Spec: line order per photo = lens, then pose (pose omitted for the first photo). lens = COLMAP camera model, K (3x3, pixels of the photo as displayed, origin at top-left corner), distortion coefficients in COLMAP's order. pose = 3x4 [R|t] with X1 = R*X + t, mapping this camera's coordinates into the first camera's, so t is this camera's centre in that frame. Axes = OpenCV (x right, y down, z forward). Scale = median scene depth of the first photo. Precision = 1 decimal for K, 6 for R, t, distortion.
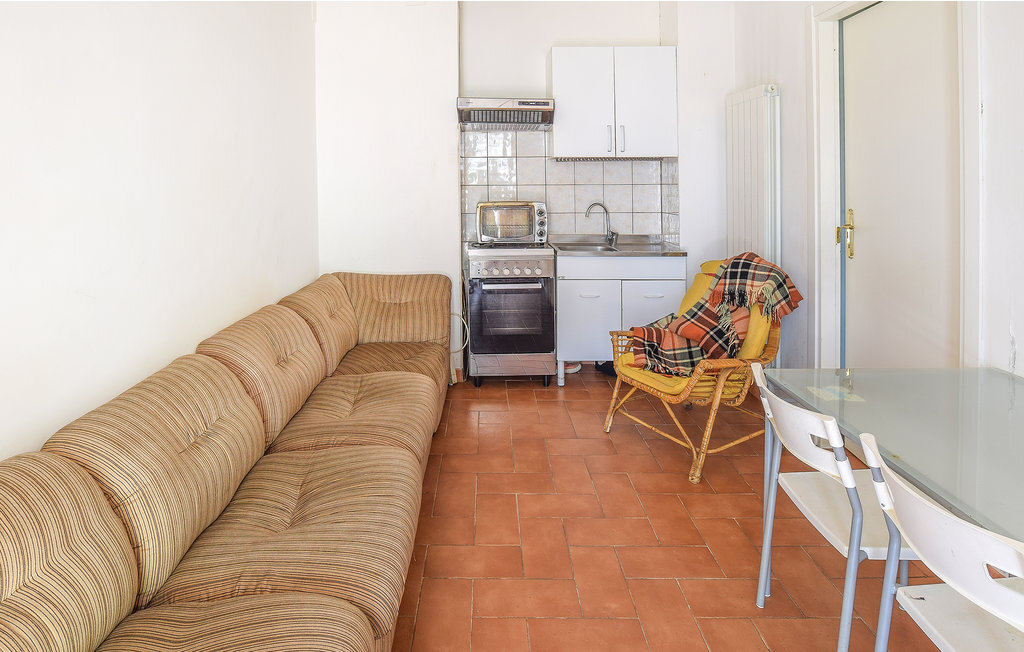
lens RADIAL K [[552.1, 0, 512.1], [0, 552.1, 183.2], [0, 0, 1]] dist [-0.024895, 0.000981]
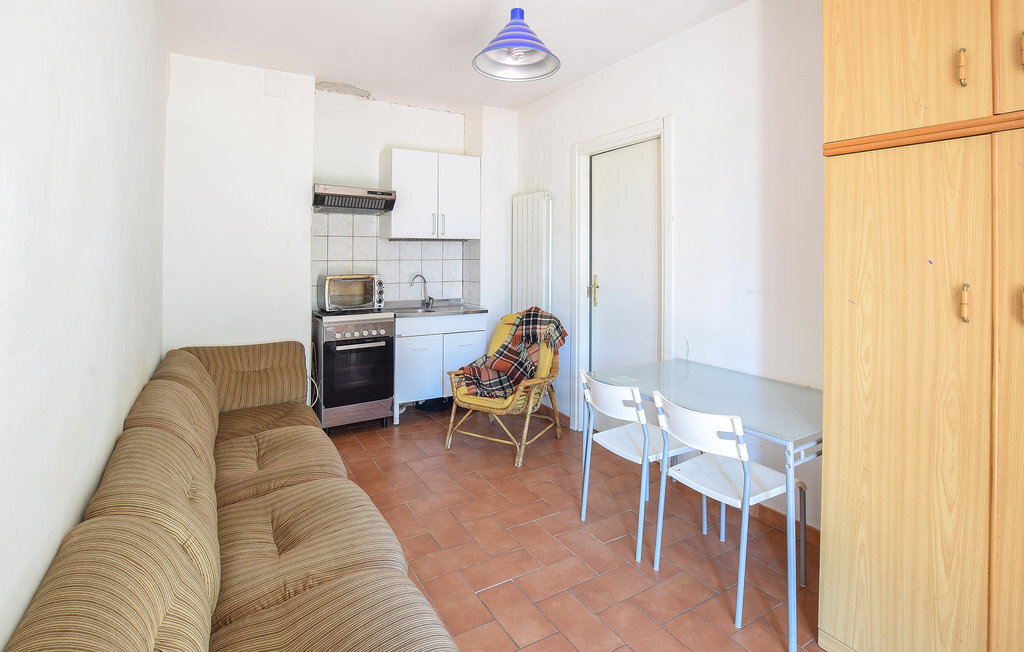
lens RADIAL K [[518.0, 0, 511.3], [0, 518.0, 244.1], [0, 0, 1]] dist [-0.034829, 0.000024]
pose [[0.844020, 0.014464, 0.536116, -0.357915], [-0.000438, 0.999655, -0.026280, -0.003243], [-0.536311, 0.021946, 0.843735, -0.126041]]
